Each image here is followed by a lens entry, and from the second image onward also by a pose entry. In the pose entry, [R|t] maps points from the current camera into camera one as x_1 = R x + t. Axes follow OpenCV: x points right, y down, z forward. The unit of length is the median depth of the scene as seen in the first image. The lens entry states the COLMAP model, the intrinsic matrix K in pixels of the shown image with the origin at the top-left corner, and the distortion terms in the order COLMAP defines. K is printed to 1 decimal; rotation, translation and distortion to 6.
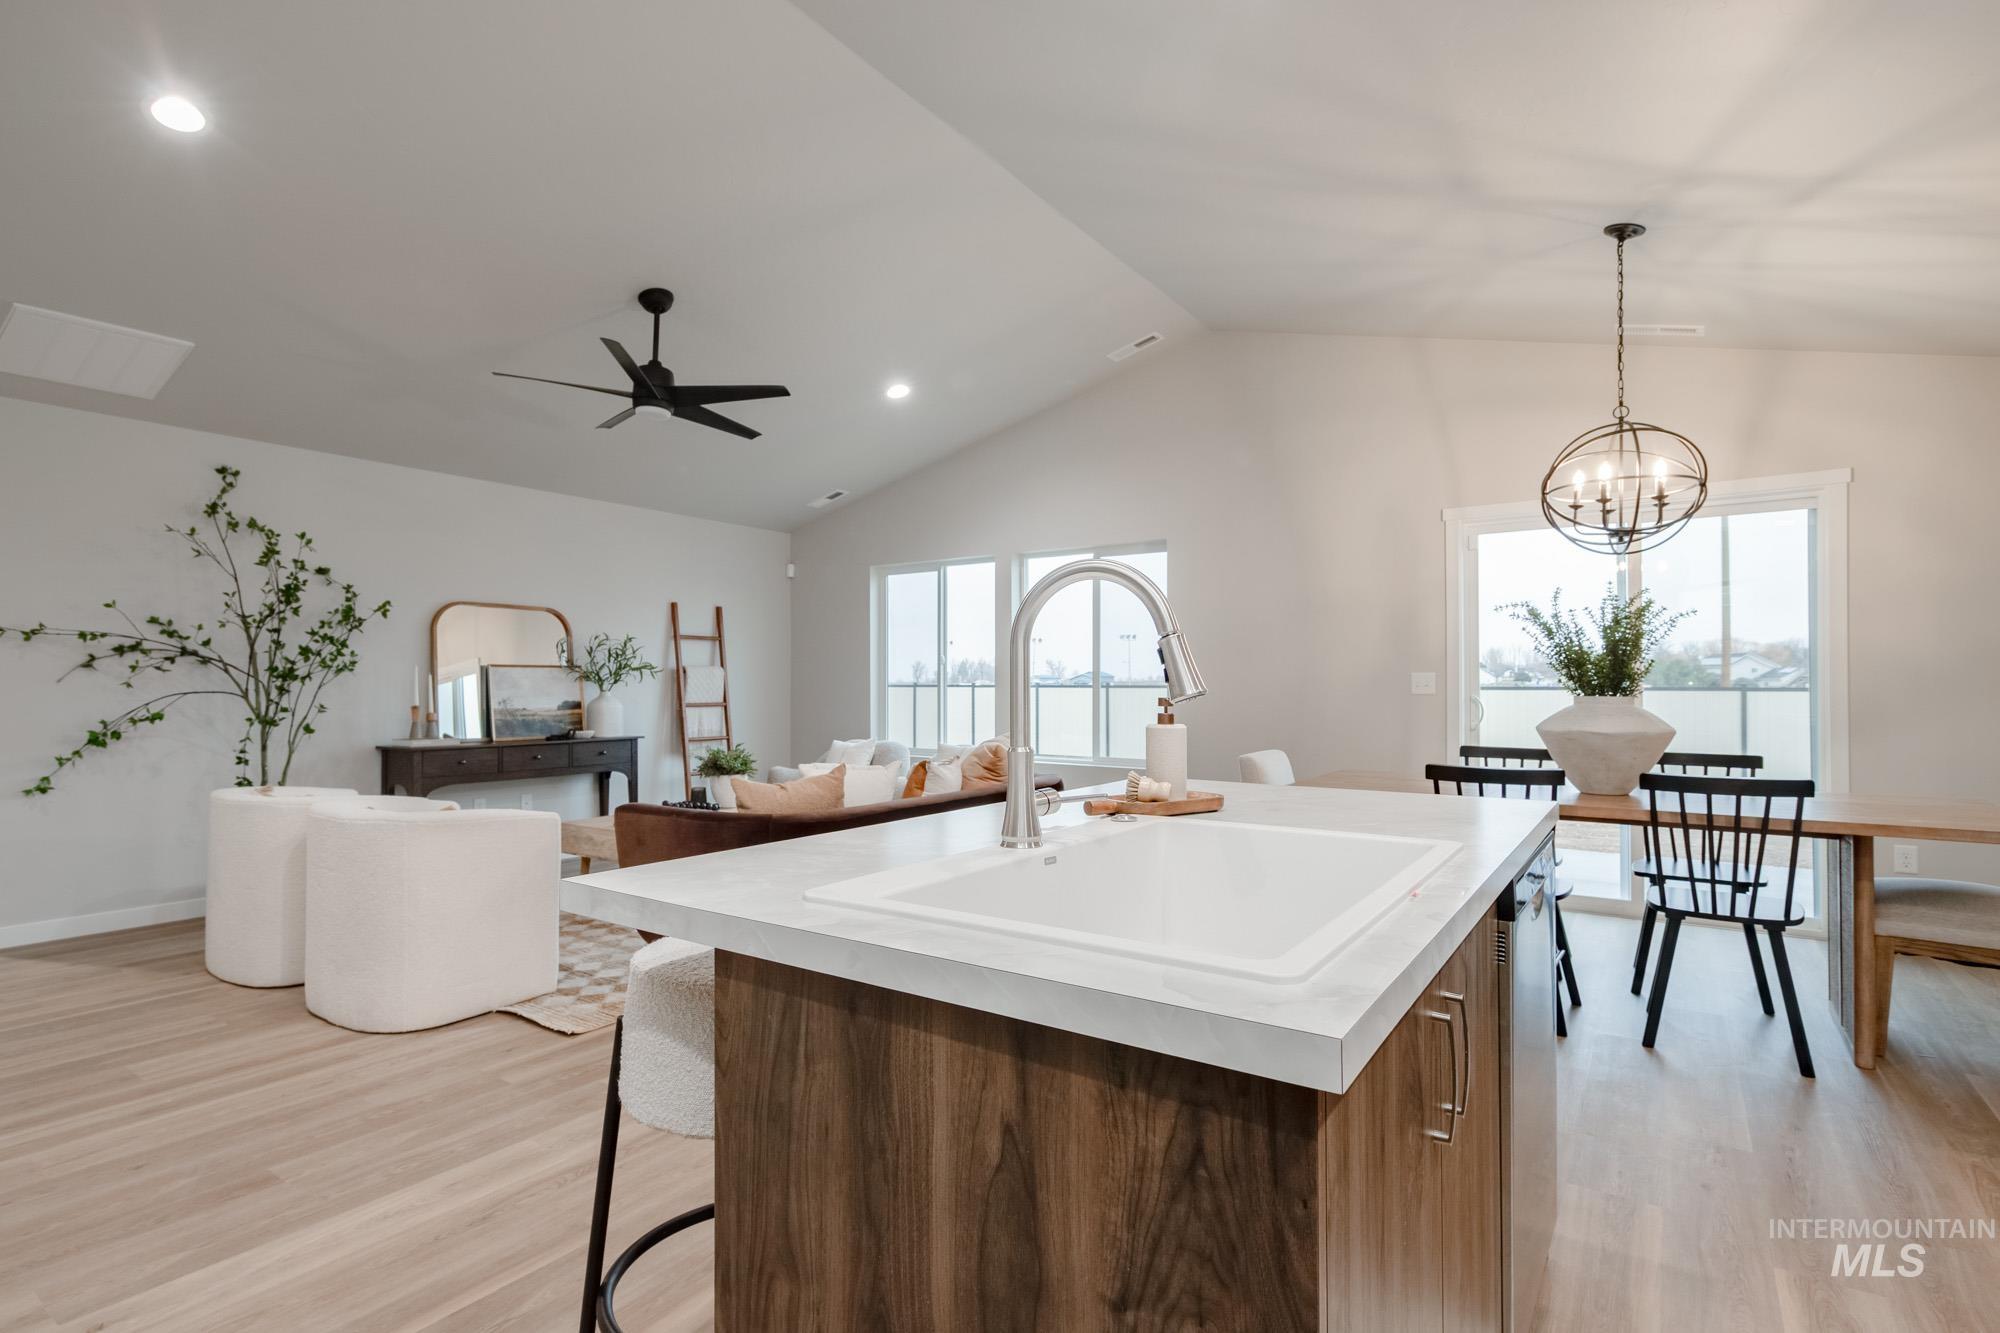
lens RADIAL K [[978.3, 0, 1000.3], [0, 978.3, 665.9], [0, 0, 1]] dist [0.007185, -0.000423]
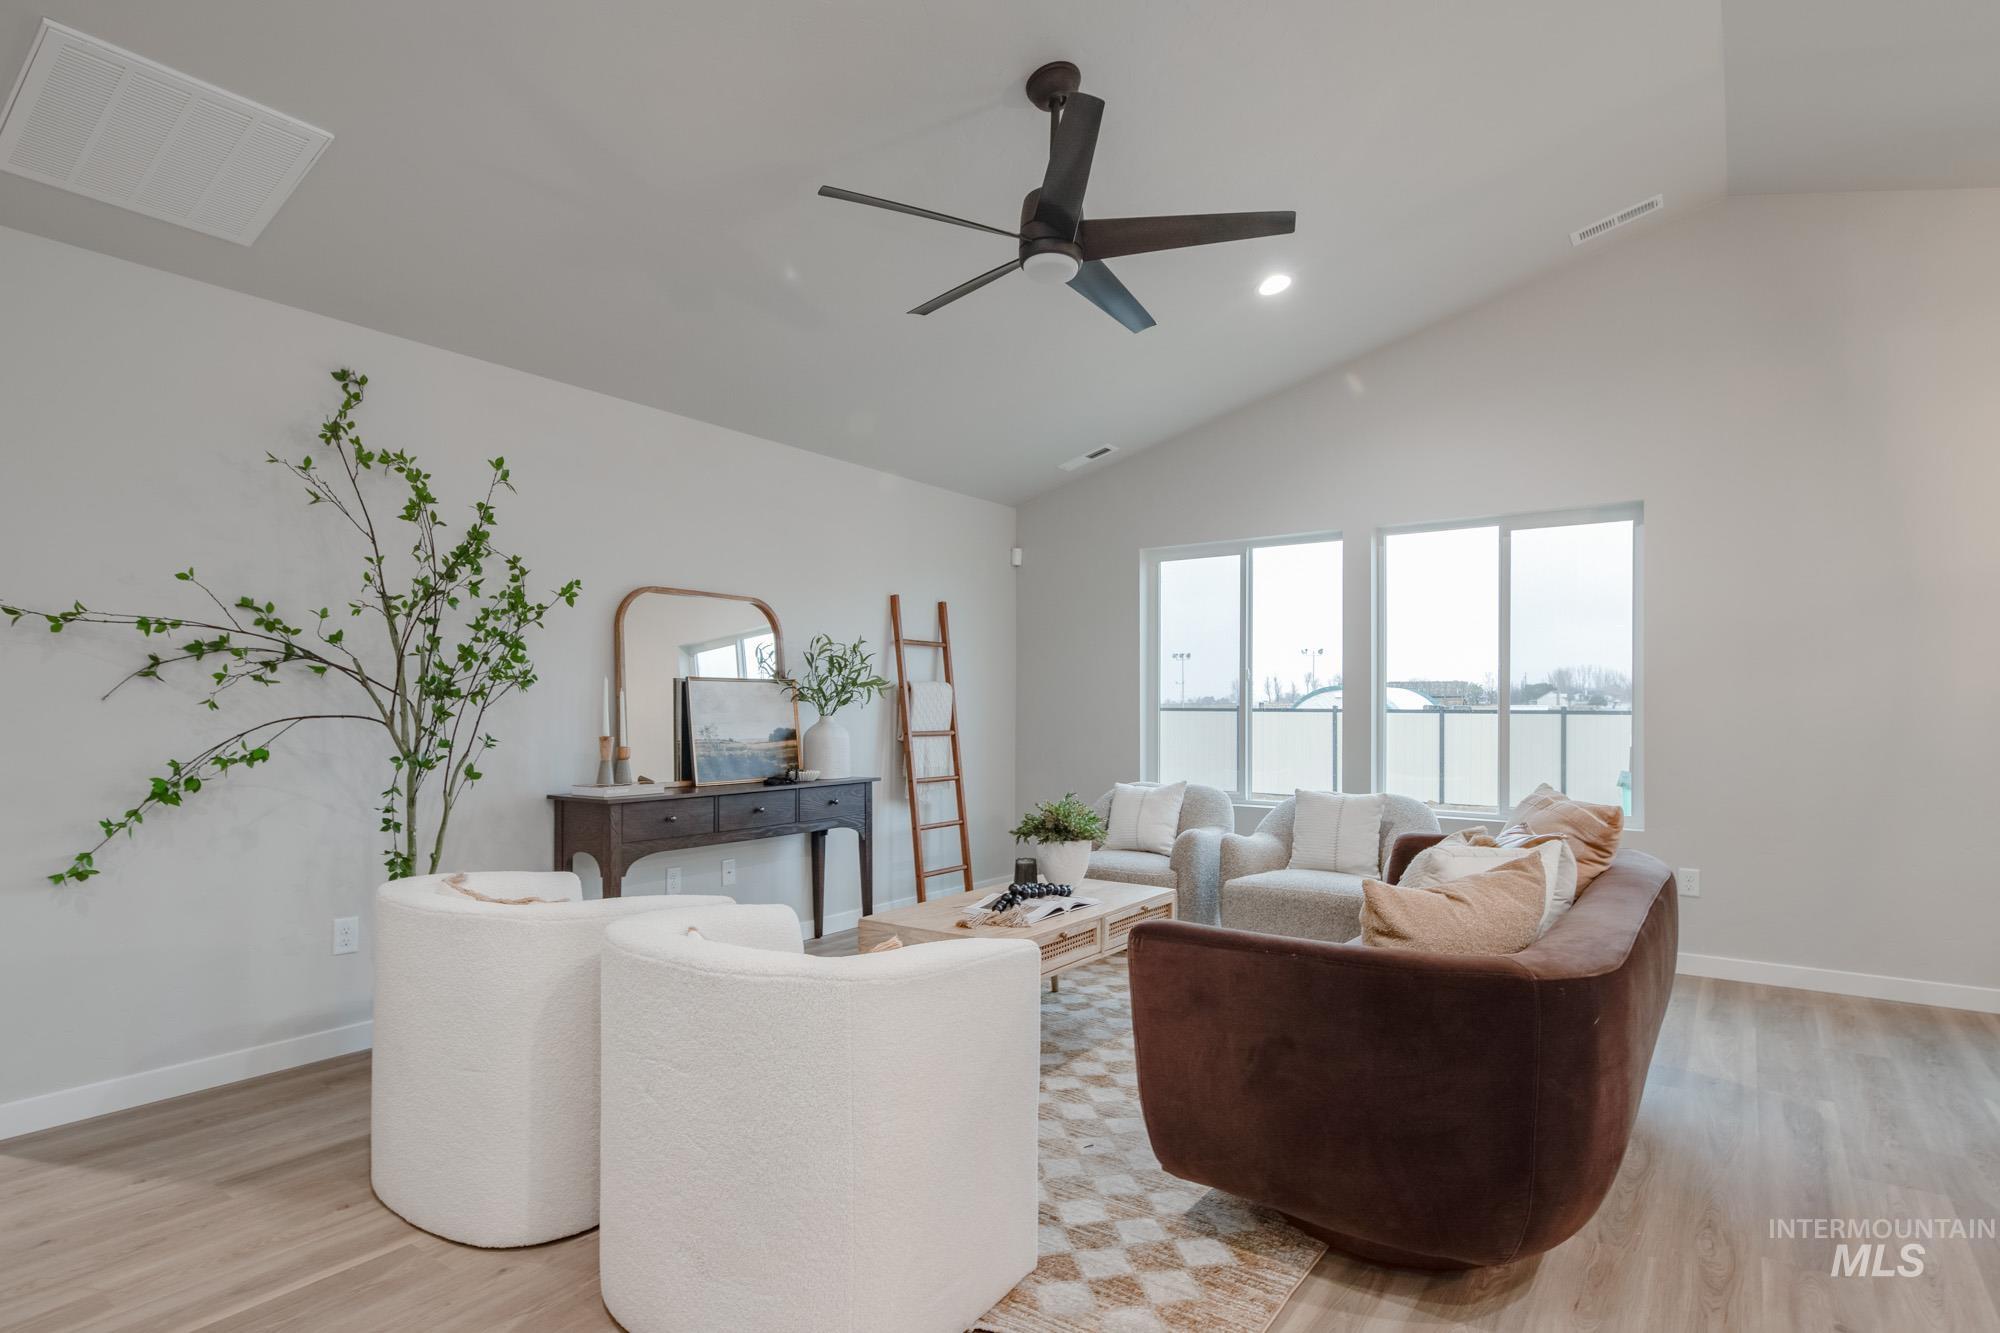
lens RADIAL K [[1048.9, 0, 1019.6], [0, 1048.9, 690.8], [0, 0, 1]] dist [0.009999, 0.000530]
pose [[0.999966, 0.003172, -0.007601, -0.336035], [-0.003144, 0.999988, 0.003736, 0.006025], [0.007612, -0.003712, 0.999964, 0.303198]]
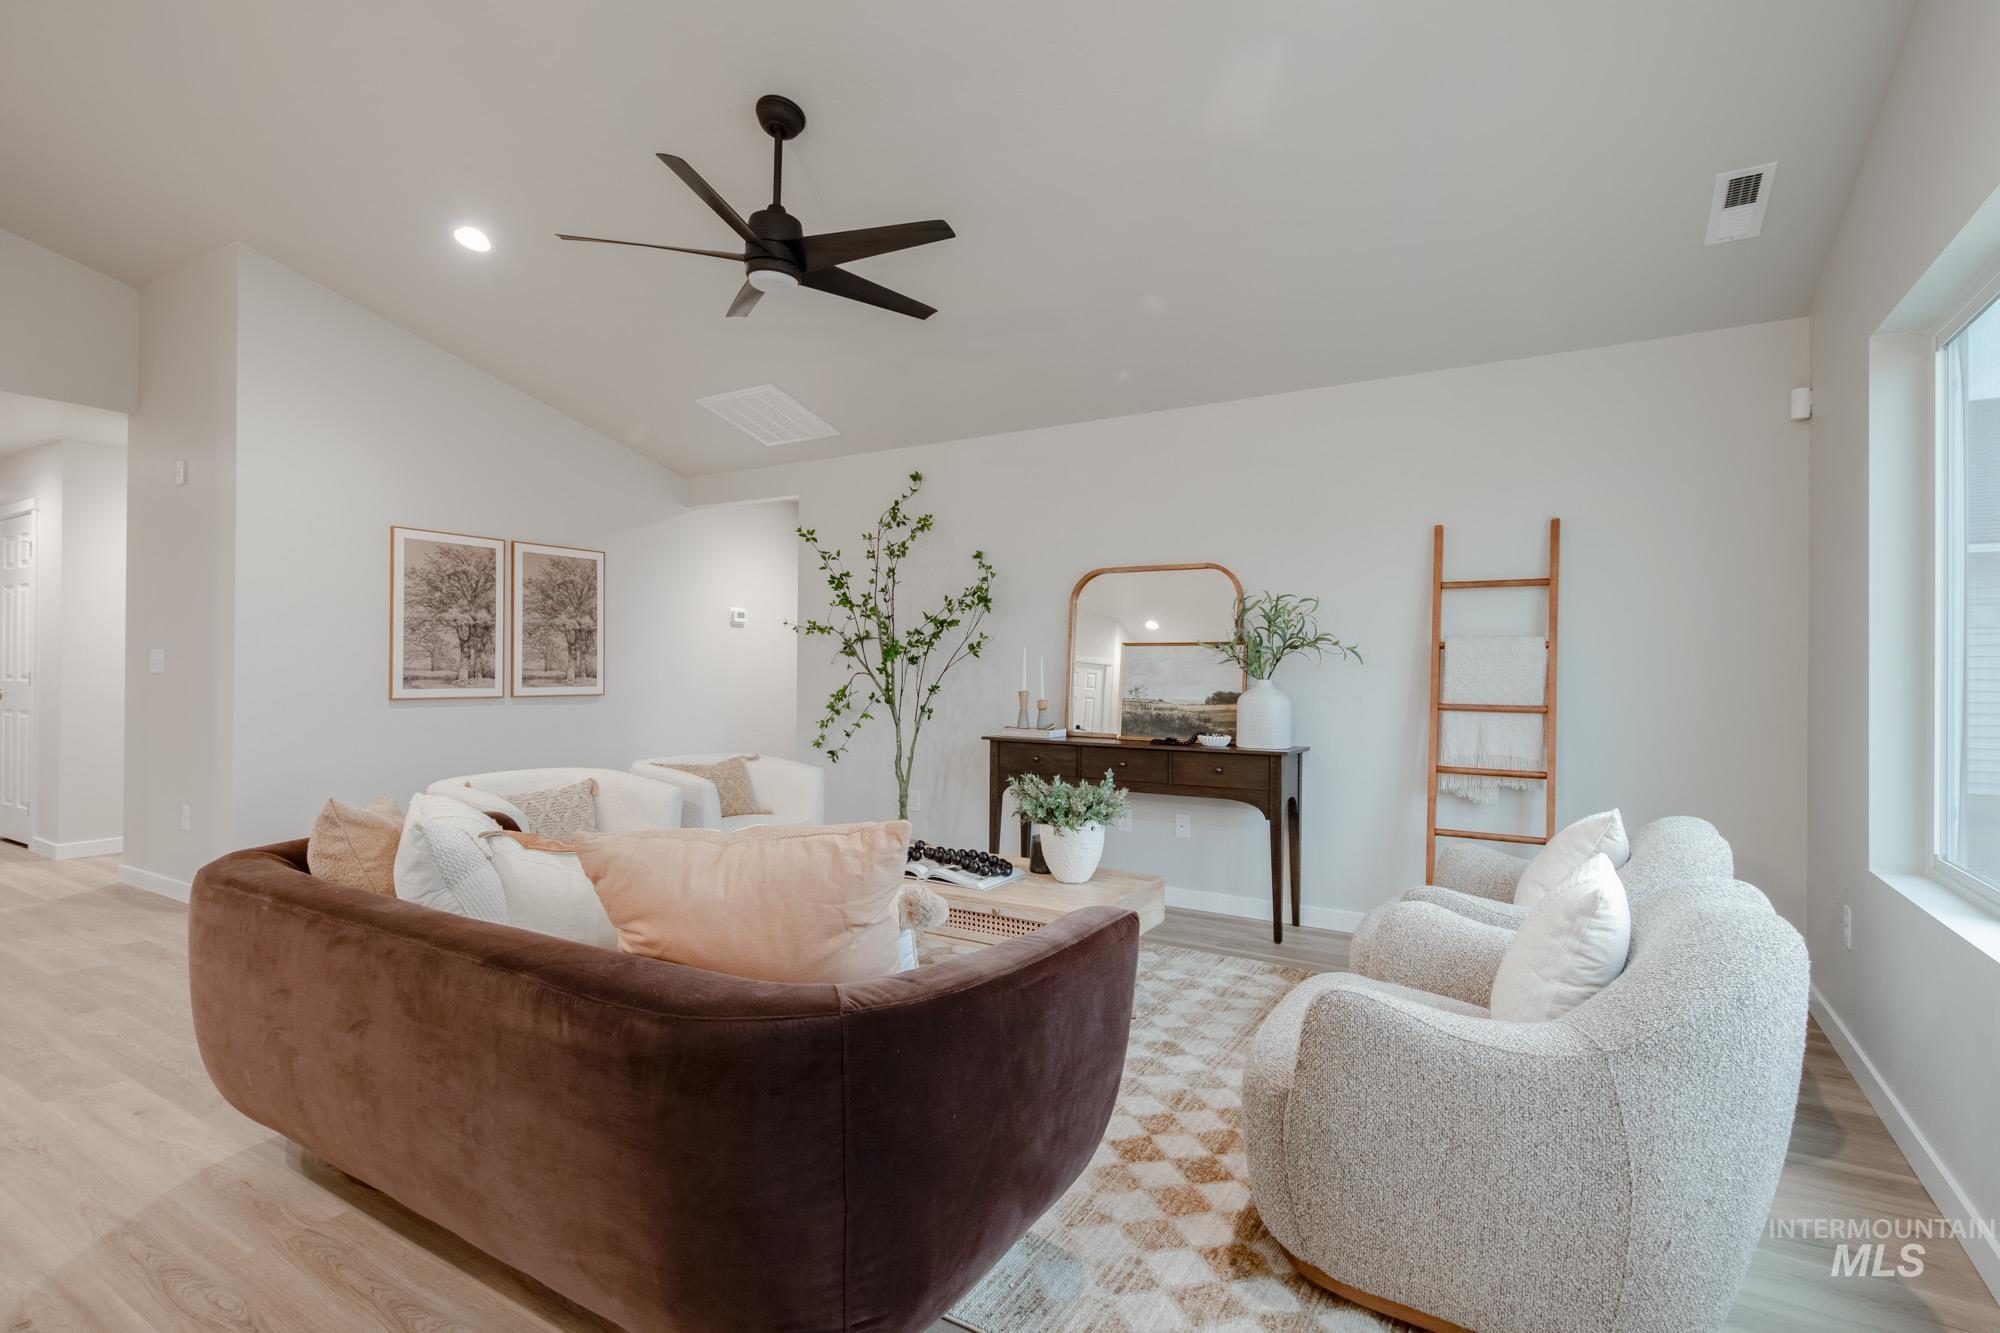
lens RADIAL K [[978.3, 0, 971.9], [0, 978.3, 667.8], [0, 0, 1]] dist [0.007185, -0.000423]
pose [[0.030129, 0.001053, -0.999545, 0.325686], [0.013197, 0.999912, 0.001451, 0.019251], [0.999459, -0.013235, 0.030112, 1.026907]]
